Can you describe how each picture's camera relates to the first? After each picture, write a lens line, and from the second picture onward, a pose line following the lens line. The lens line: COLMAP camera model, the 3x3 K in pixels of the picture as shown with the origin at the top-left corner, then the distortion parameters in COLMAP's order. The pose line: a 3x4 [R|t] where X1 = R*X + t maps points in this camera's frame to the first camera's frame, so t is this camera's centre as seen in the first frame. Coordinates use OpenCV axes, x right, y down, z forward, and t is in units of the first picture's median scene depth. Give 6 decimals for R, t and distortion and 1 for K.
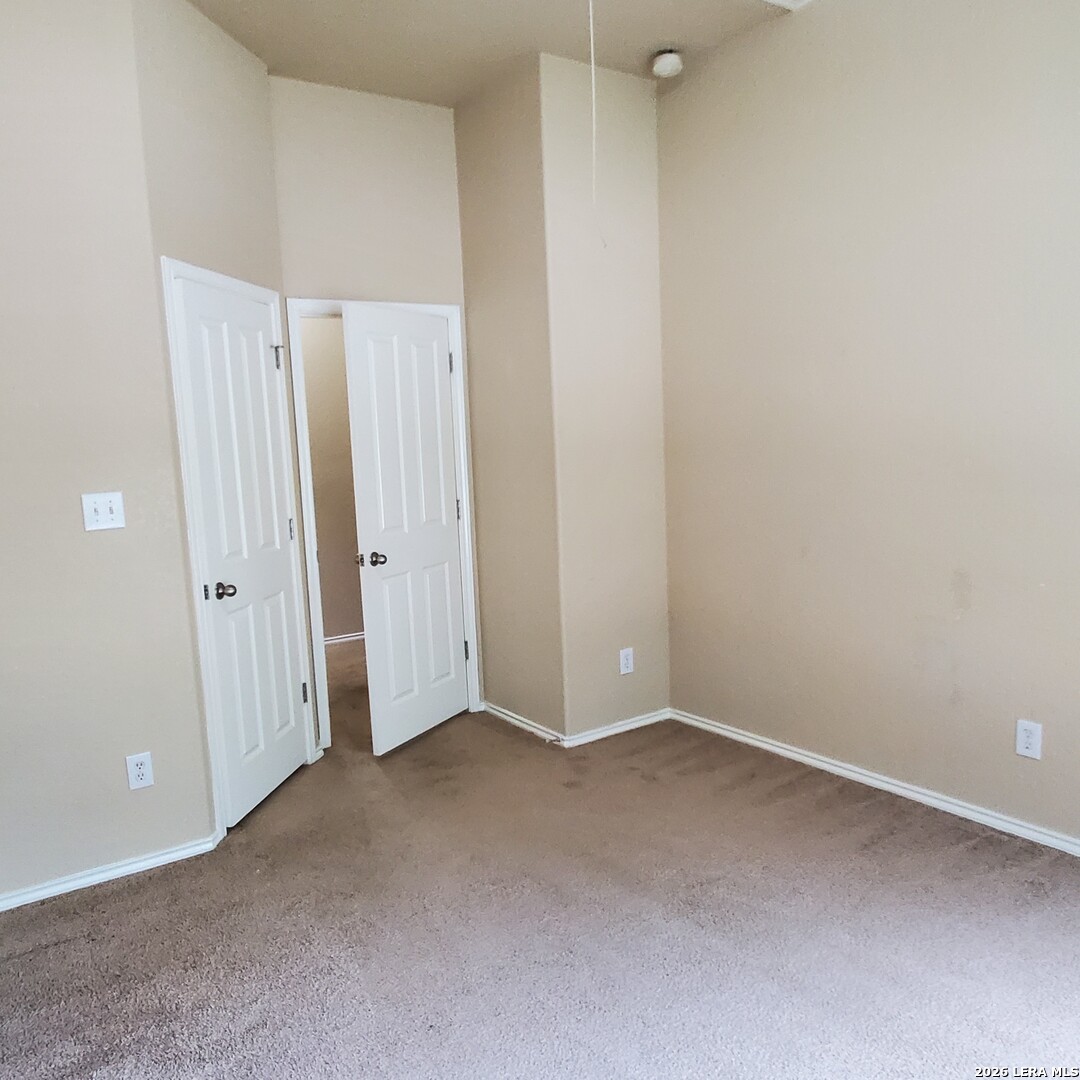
lens RADIAL K [[877.0, 0, 540.0], [0, 877.0, 540.0], [0, 0, 1]] dist [-0.001282, -0.000765]
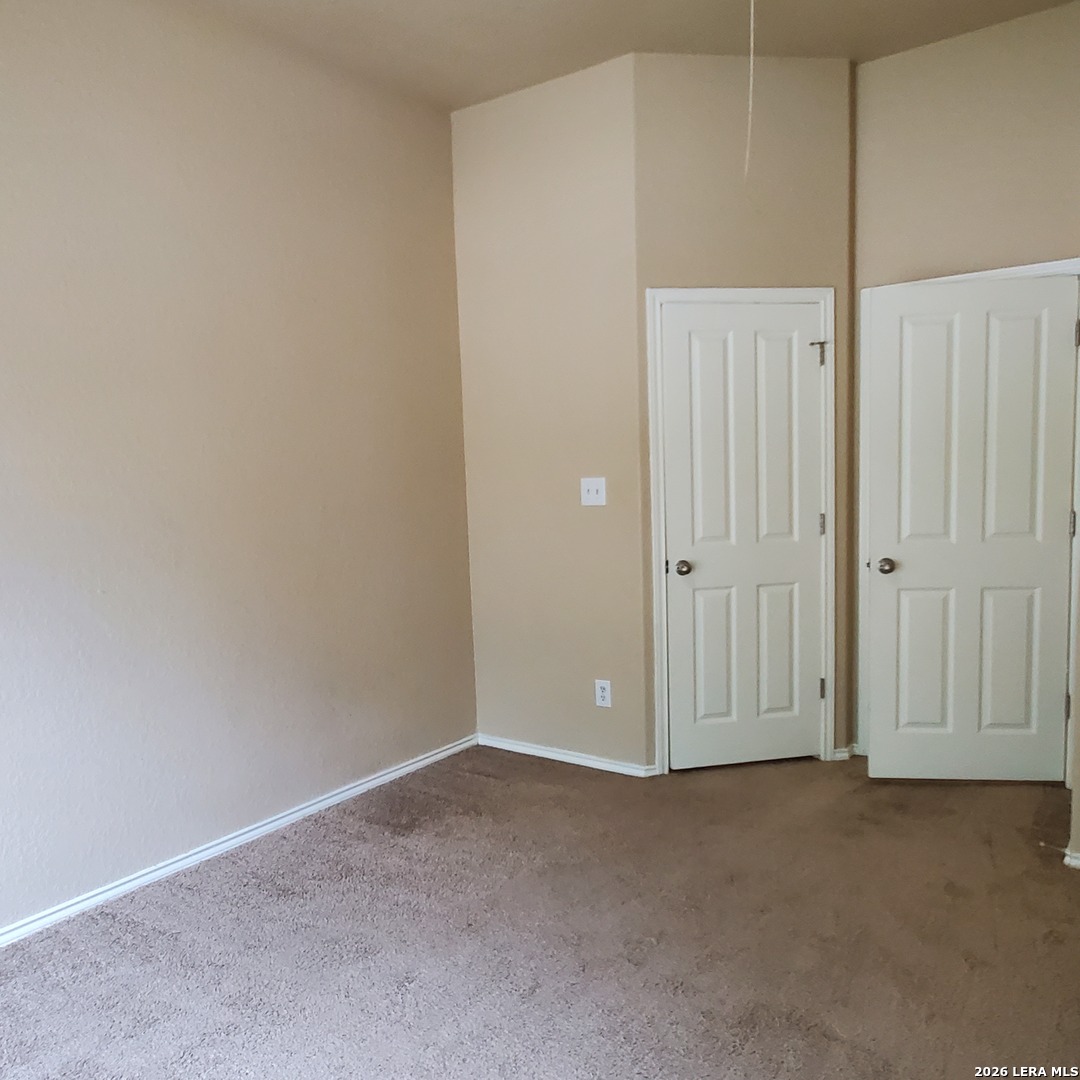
lens RADIAL K [[877.0, 0, 540.0], [0, 877.0, 540.0], [0, 0, 1]] dist [-0.001282, -0.000765]
pose [[0.383878, 0.138416, -0.912951, 0.655384], [-0.096402, 0.989306, 0.109457, -0.093259], [0.918338, 0.045992, 0.393116, 0.392745]]
